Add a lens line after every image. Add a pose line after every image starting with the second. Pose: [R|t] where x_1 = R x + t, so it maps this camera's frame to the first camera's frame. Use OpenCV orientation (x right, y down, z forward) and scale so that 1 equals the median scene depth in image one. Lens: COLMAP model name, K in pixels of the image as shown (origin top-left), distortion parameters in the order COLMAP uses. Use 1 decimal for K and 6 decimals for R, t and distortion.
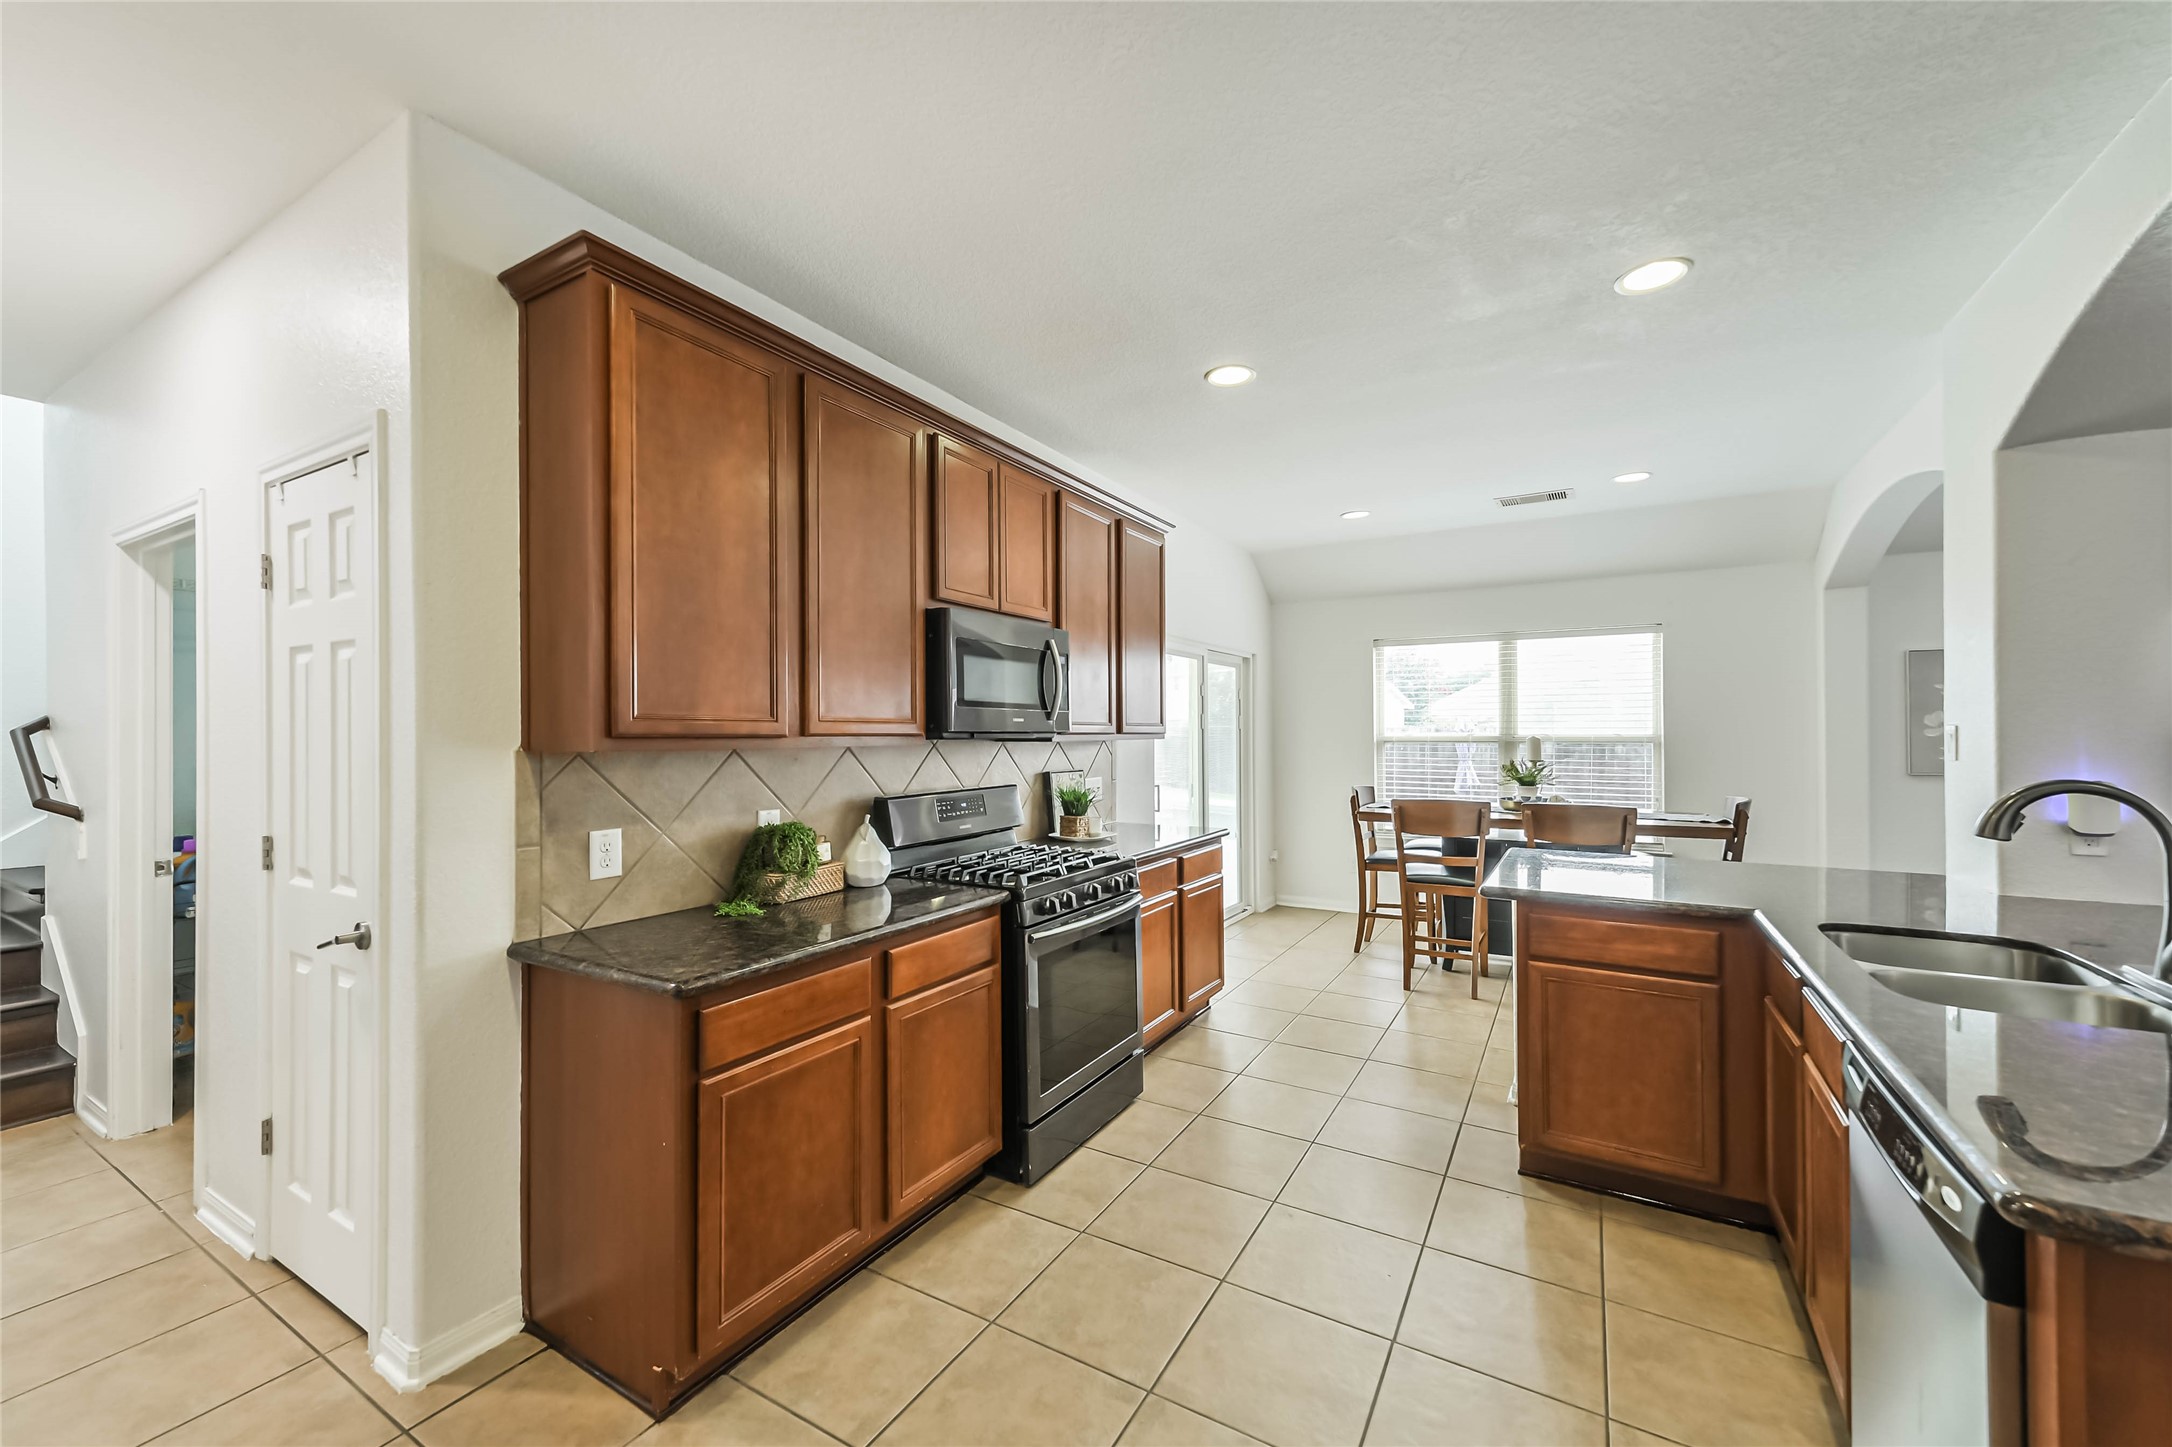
lens RADIAL K [[841.3, 0, 1071.2], [0, 841.3, 727.2], [0, 0, 1]] dist [0.002261, -0.001151]
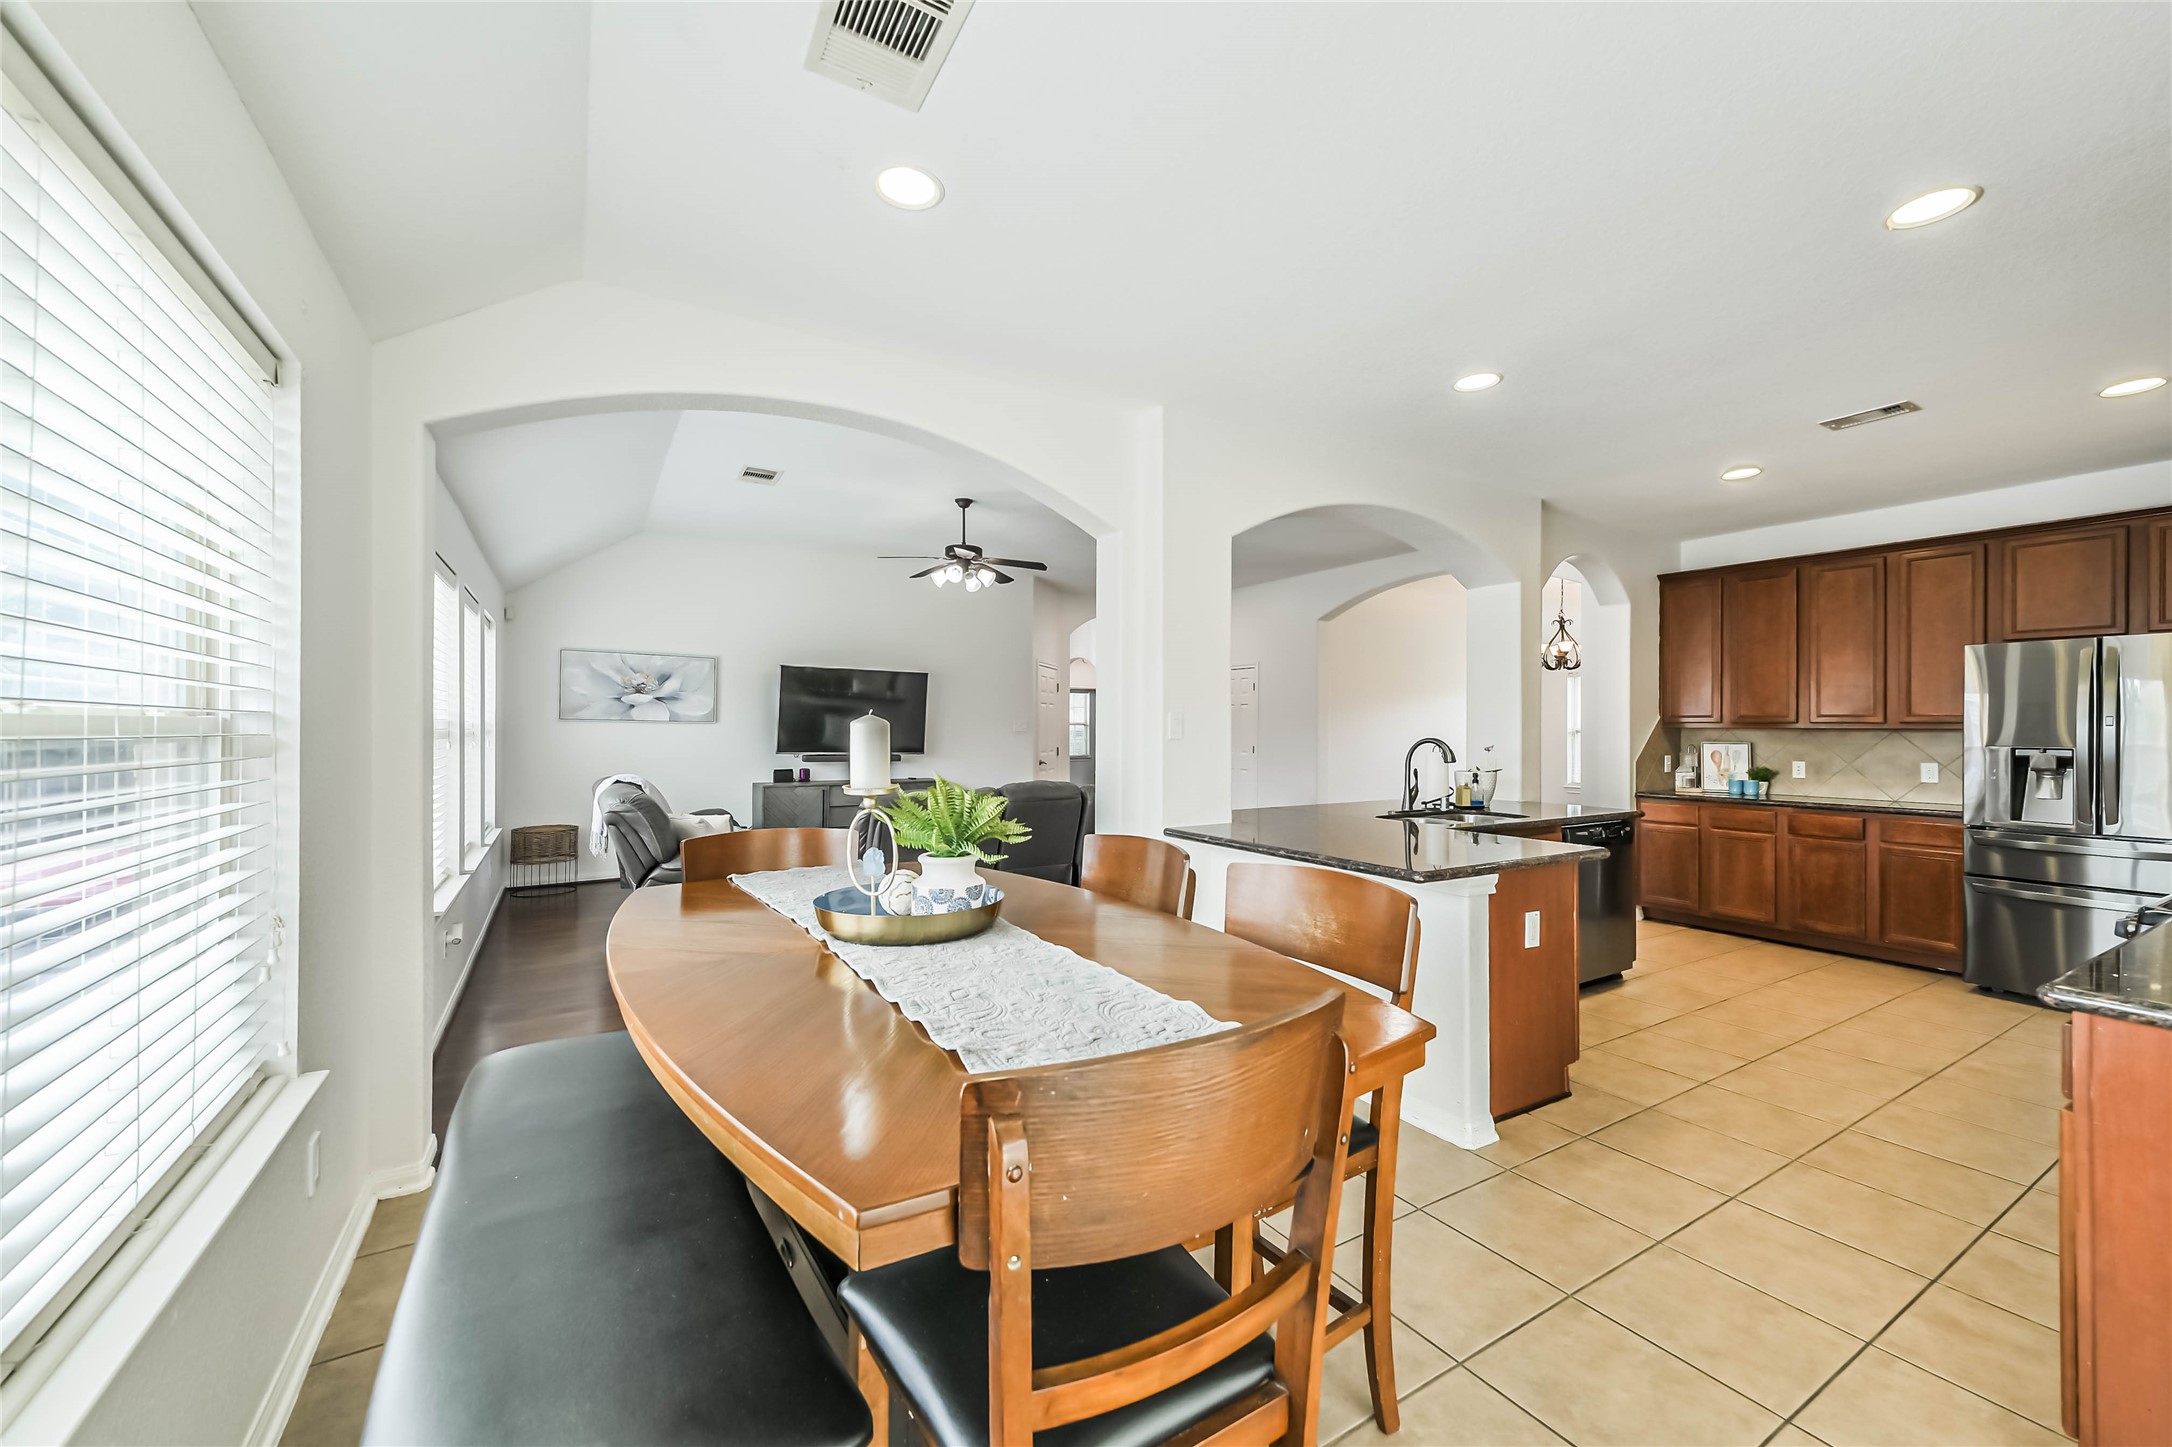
lens RADIAL K [[841.3, 0, 1073.0], [0, 841.3, 724.2], [0, 0, 1]] dist [0.002261, -0.001151]
pose [[-0.886555, 0.002024, 0.462619, 0.423031], [-0.004760, 0.999898, -0.013496, 0.028062], [-0.462599, -0.014167, -0.886454, 1.645016]]
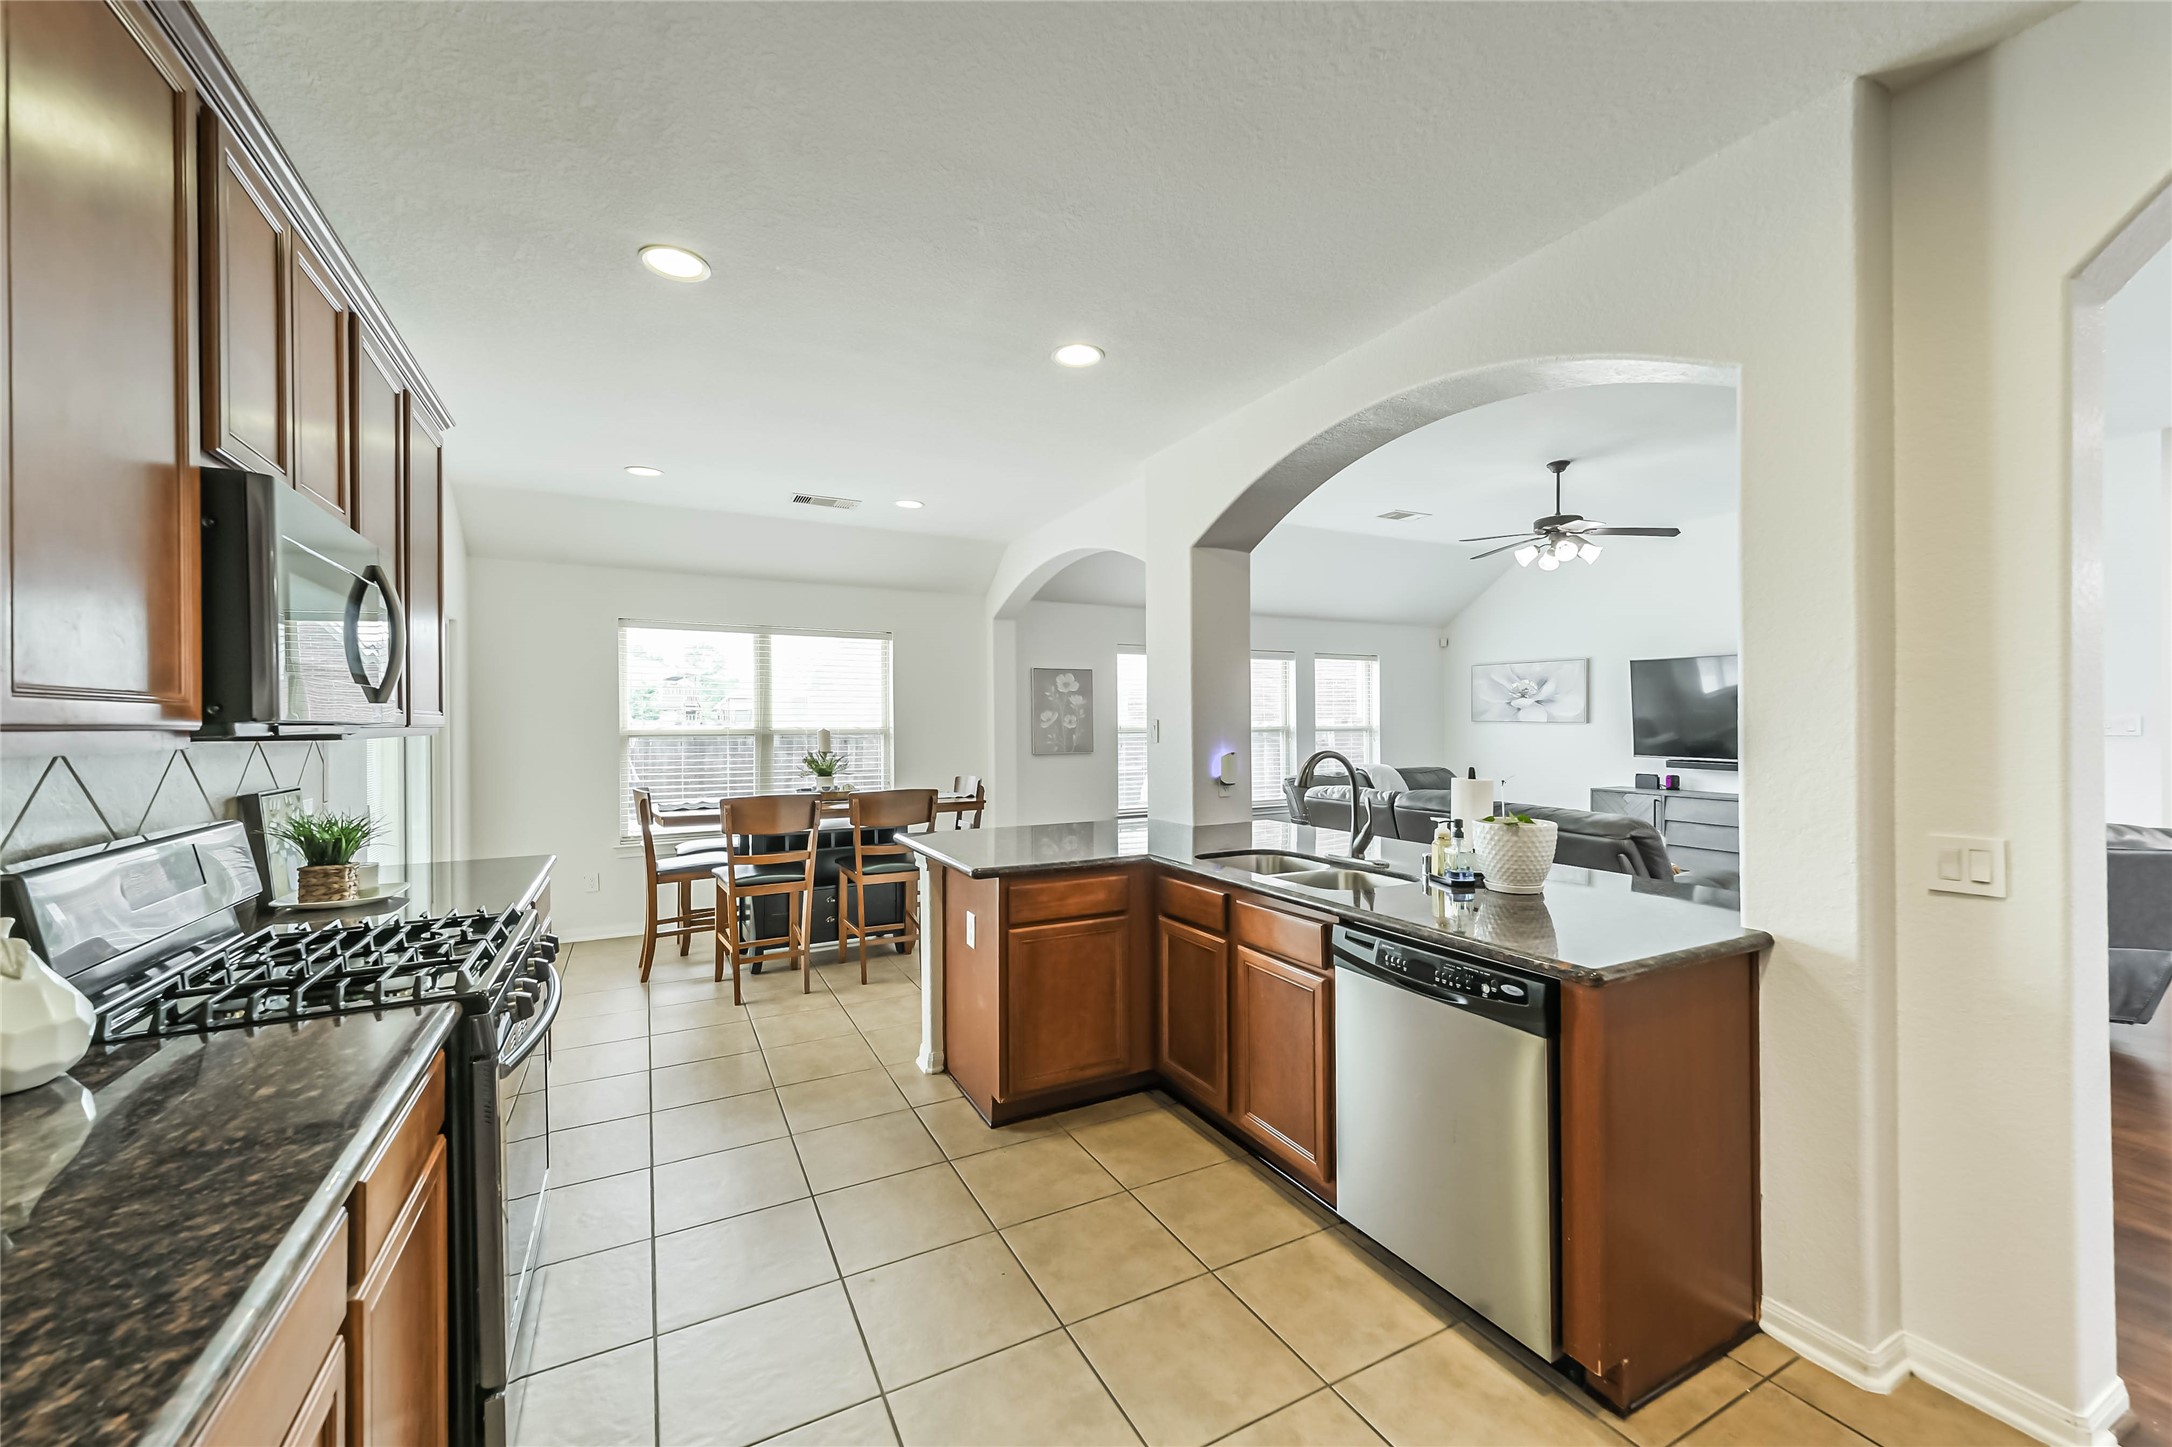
lens RADIAL K [[841.3, 0, 1092.7], [0, 841.3, 723.7], [0, 0, 1]] dist [0.002261, -0.001151]
pose [[0.502683, 0.001098, 0.864470, -0.238097], [-0.002157, 0.999998, -0.000016, 0.004694], [-0.864468, -0.001857, 0.502684, 0.237417]]
